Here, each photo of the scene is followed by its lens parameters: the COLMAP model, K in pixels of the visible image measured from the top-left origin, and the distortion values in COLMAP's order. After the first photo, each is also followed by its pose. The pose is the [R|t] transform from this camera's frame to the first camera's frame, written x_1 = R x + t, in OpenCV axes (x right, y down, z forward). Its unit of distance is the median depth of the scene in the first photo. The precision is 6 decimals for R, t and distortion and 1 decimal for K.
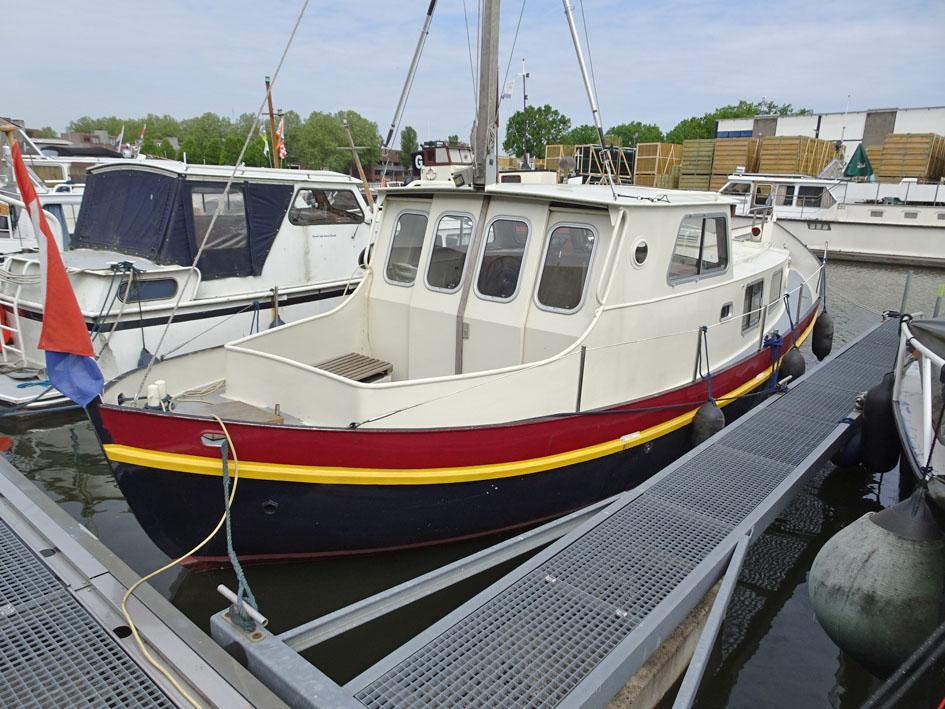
lens RADIAL K [[660.1, 0, 467.2], [0, 660.1, 372.9], [0, 0, 1]] dist [0.008546, -0.001373]
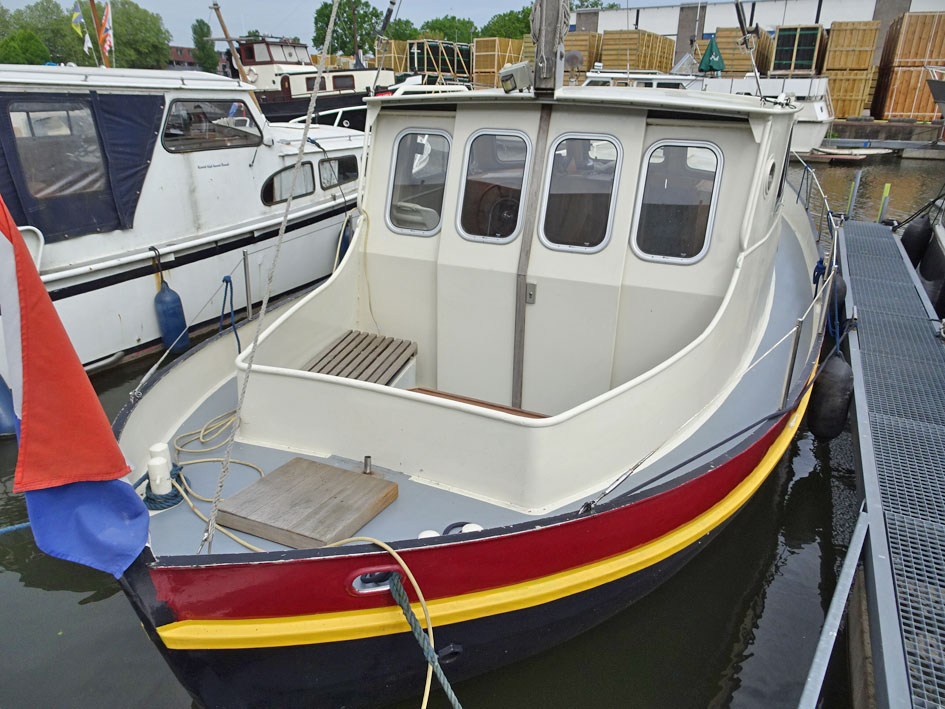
lens RADIAL K [[672.2, 0, 472.5], [0, 672.2, 354.5], [0, 0, 1]] dist [0.001342, 0.002194]
pose [[0.949113, -0.135253, 0.284414, -0.191950], [0.105261, 0.987385, 0.118288, -0.061126], [-0.296824, -0.082331, 0.951376, 0.195974]]
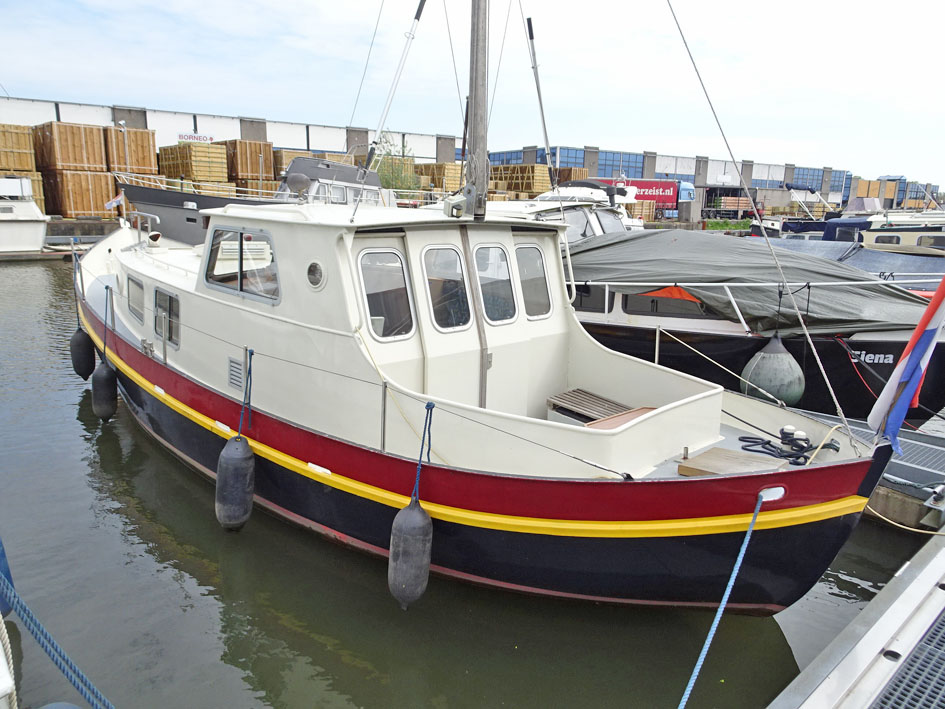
lens RADIAL K [[660.1, 0, 467.2], [0, 660.1, 372.9], [0, 0, 1]] dist [0.008546, -0.001373]
pose [[0.086145, -0.278050, 0.956696, -0.639778], [0.256054, 0.934188, 0.248452, -0.201068], [-0.962816, 0.223563, 0.151671, 0.589386]]
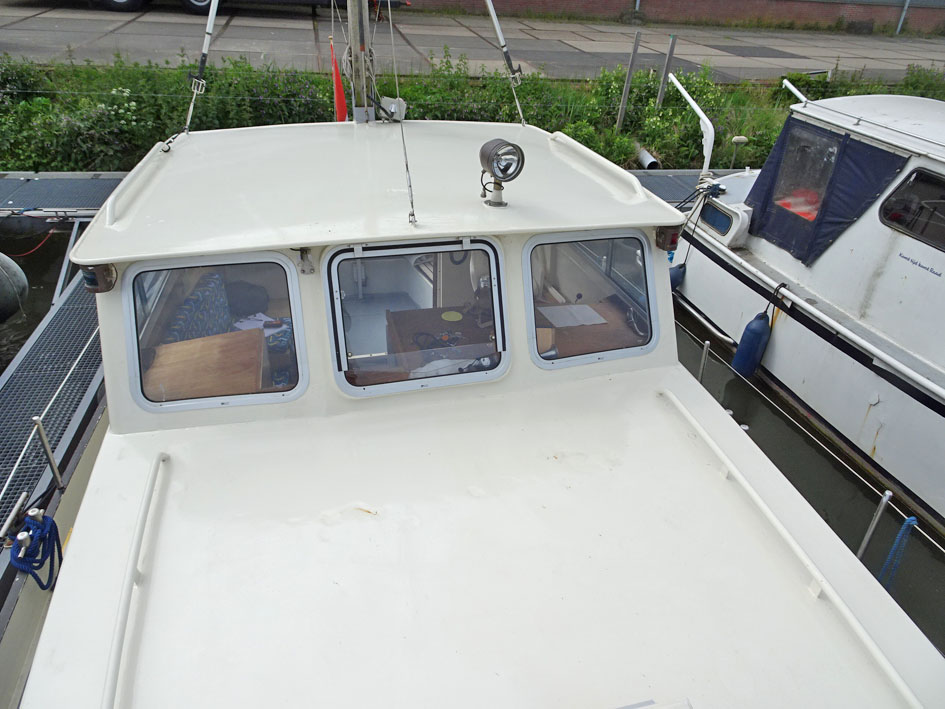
lens RADIAL K [[672.2, 0, 472.5], [0, 672.2, 354.5], [0, 0, 1]] dist [0.001342, 0.002194]
pose [[-0.588373, 0.358441, -0.724802, 0.445569], [-0.258614, 0.765875, 0.588688, -0.400830], [0.766118, 0.533812, -0.357922, 1.012336]]
